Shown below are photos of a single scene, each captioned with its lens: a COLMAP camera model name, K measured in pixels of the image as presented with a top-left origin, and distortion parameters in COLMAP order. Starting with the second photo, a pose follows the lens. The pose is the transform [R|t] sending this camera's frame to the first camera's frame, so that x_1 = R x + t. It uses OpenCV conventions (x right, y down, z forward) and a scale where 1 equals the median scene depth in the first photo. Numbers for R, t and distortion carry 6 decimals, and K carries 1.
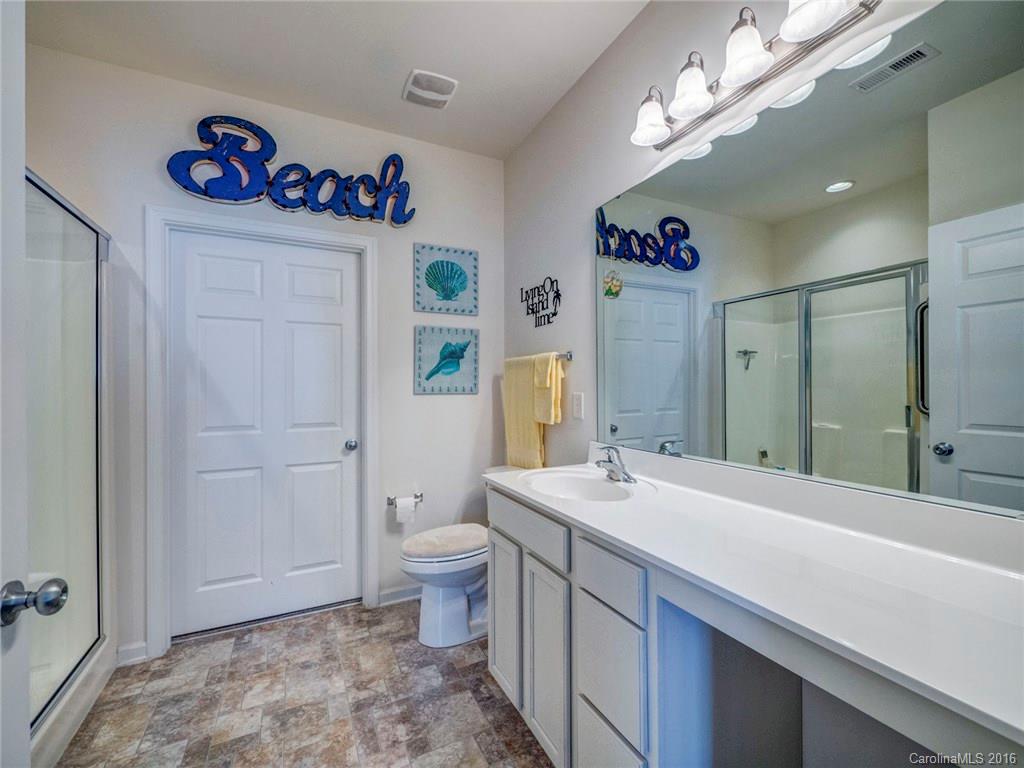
lens RADIAL K [[434.6, 0, 511.8], [0, 434.6, 383.0], [0, 0, 1]] dist [-0.006217, 0.000605]
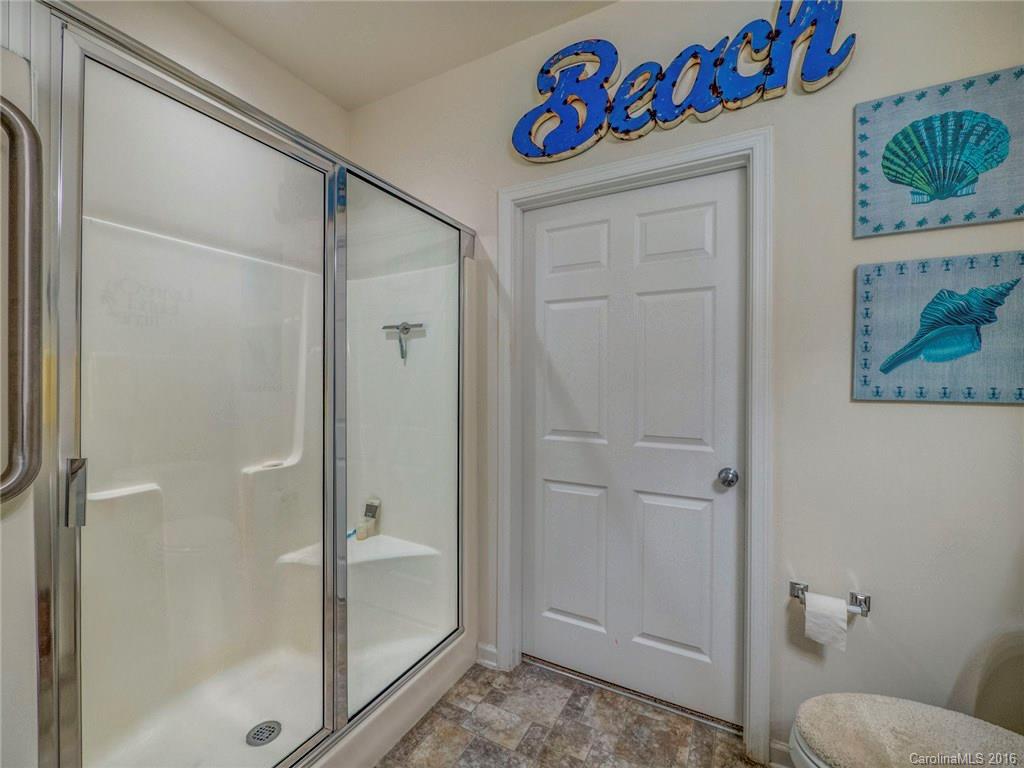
lens RADIAL K [[434.6, 0, 511.0], [0, 434.6, 385.6], [0, 0, 1]] dist [-0.006217, 0.000605]
pose [[0.583837, 0.009365, -0.811817, -0.048046], [-0.007023, 0.999954, 0.006484, 0.008489], [0.811840, 0.001915, 0.583876, 0.405908]]
